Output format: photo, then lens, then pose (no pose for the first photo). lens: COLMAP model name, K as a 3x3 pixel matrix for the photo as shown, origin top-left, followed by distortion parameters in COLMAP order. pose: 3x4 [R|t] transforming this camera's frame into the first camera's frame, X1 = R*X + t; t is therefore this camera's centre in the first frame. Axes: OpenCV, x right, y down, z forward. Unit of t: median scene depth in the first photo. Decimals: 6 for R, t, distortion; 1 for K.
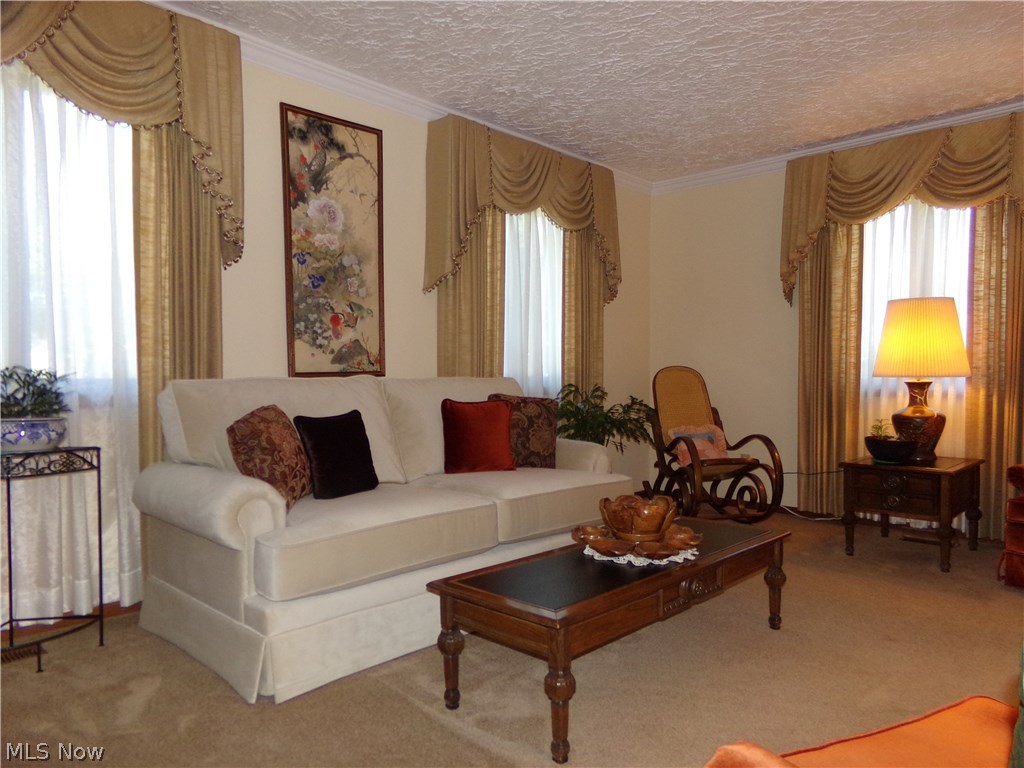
lens RADIAL K [[714.3, 0, 514.9], [0, 714.3, 392.0], [0, 0, 1]] dist [-0.036731, 0.091586]
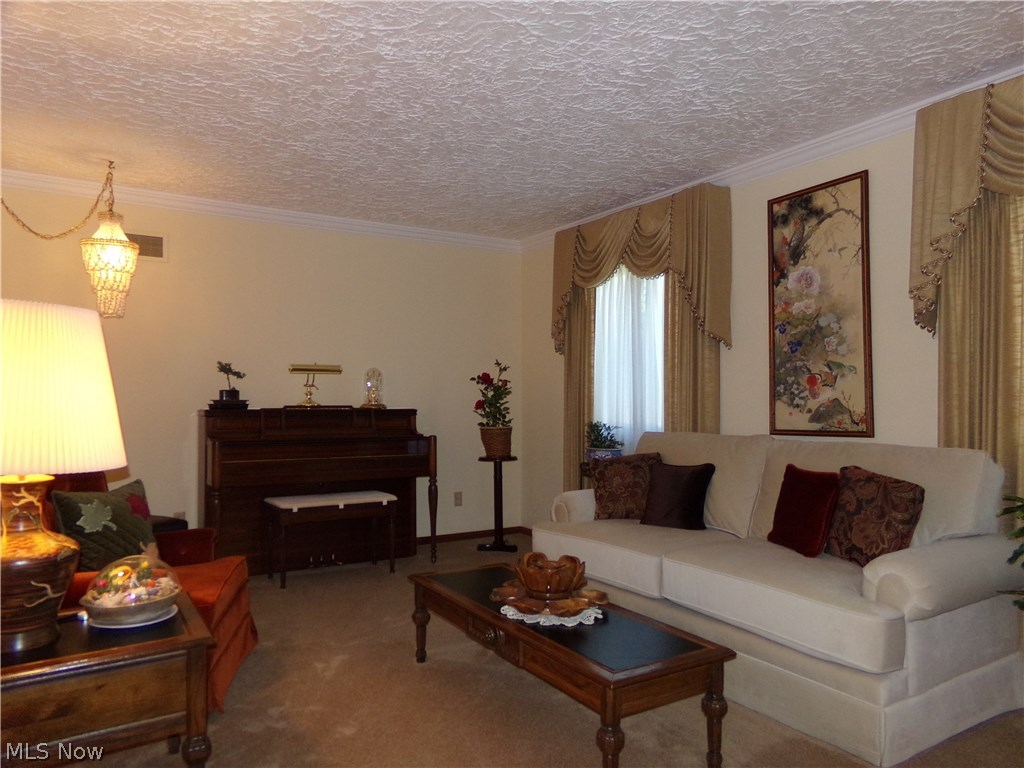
lens RADIAL K [[714.3, 0, 514.9], [0, 714.3, 392.0], [0, 0, 1]] dist [-0.036731, 0.091586]
pose [[-0.235179, -0.010521, -0.971895, 0.864959], [-0.024542, 0.999687, -0.004883, -0.069203], [0.971642, 0.022704, -0.235364, 0.830663]]
